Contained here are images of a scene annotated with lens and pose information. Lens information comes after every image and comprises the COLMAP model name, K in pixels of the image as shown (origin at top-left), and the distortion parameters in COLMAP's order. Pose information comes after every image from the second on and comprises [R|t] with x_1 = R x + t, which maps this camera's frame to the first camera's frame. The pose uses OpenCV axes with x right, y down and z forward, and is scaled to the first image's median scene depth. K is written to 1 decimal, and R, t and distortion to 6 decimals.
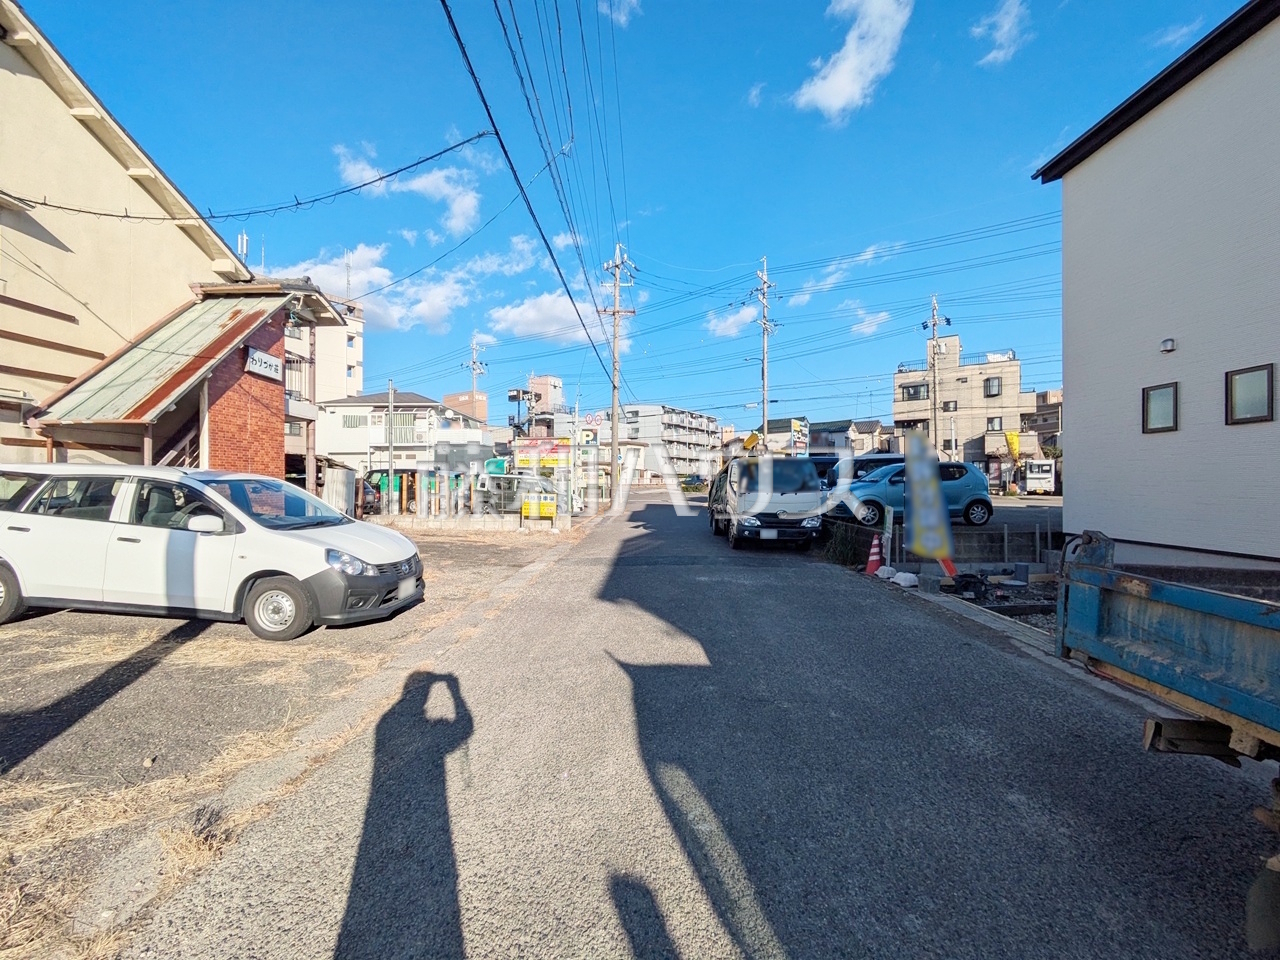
lens RADIAL K [[506.4, 0, 645.4], [0, 506.4, 483.4], [0, 0, 1]] dist [-0.000827, 0.001607]
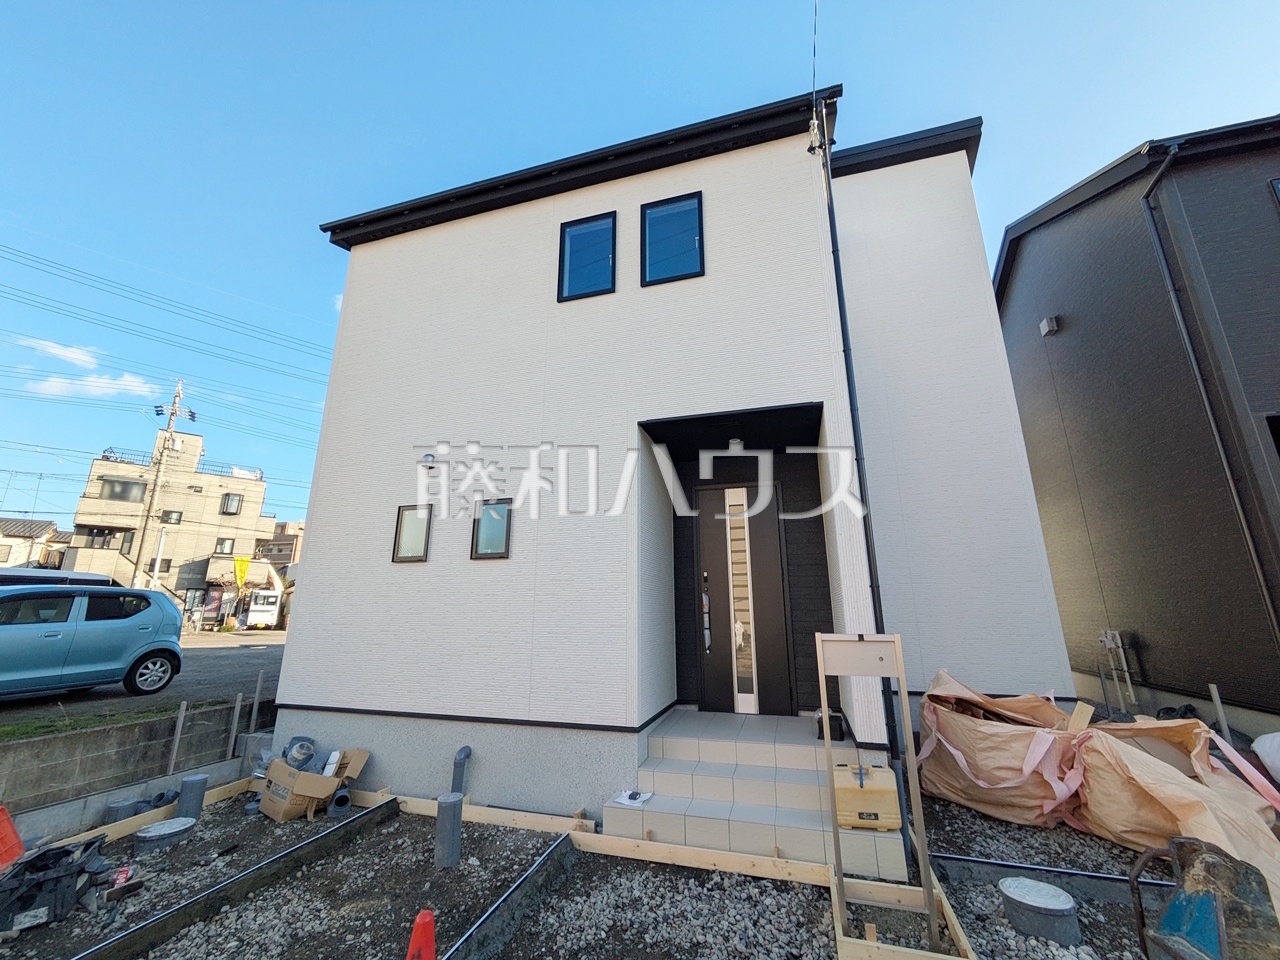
lens RADIAL K [[506.4, 0, 639.1], [0, 506.4, 481.0], [0, 0, 1]] dist [-0.000827, 0.001607]
pose [[0.283071, 0.244836, 0.927322, 0.059248], [-0.000188, 0.966882, -0.255223, -0.003398], [-0.959099, 0.072072, 0.273742, 0.074096]]
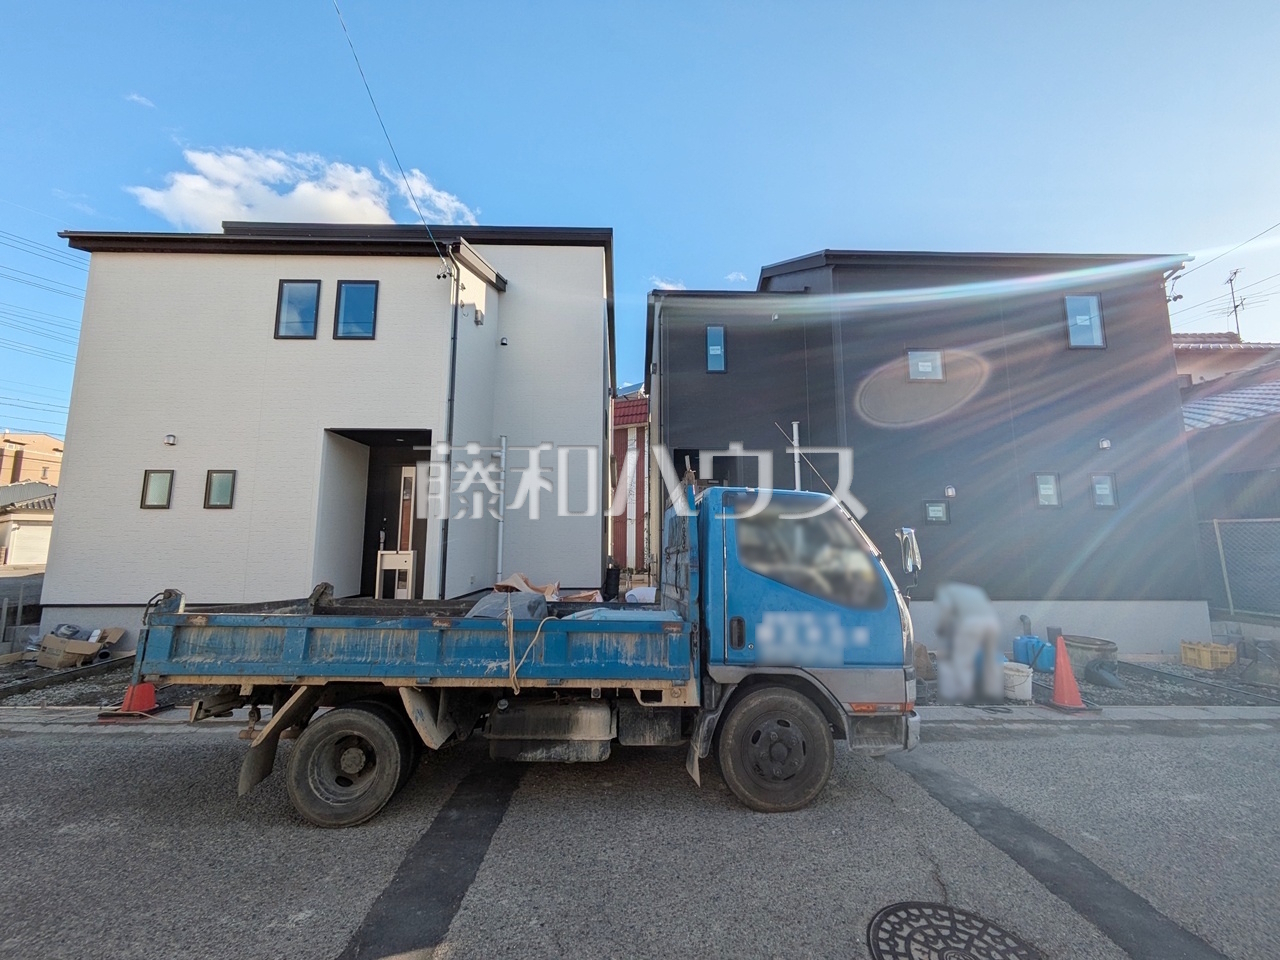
lens RADIAL K [[506.4, 0, 638.4], [0, 506.4, 481.0], [0, 0, 1]] dist [-0.000827, 0.001607]
pose [[-0.027966, 0.129532, 0.991181, -0.038306], [0.000512, 0.991570, -0.129568, -0.001647], [-0.999609, -0.003116, -0.027796, -0.019386]]
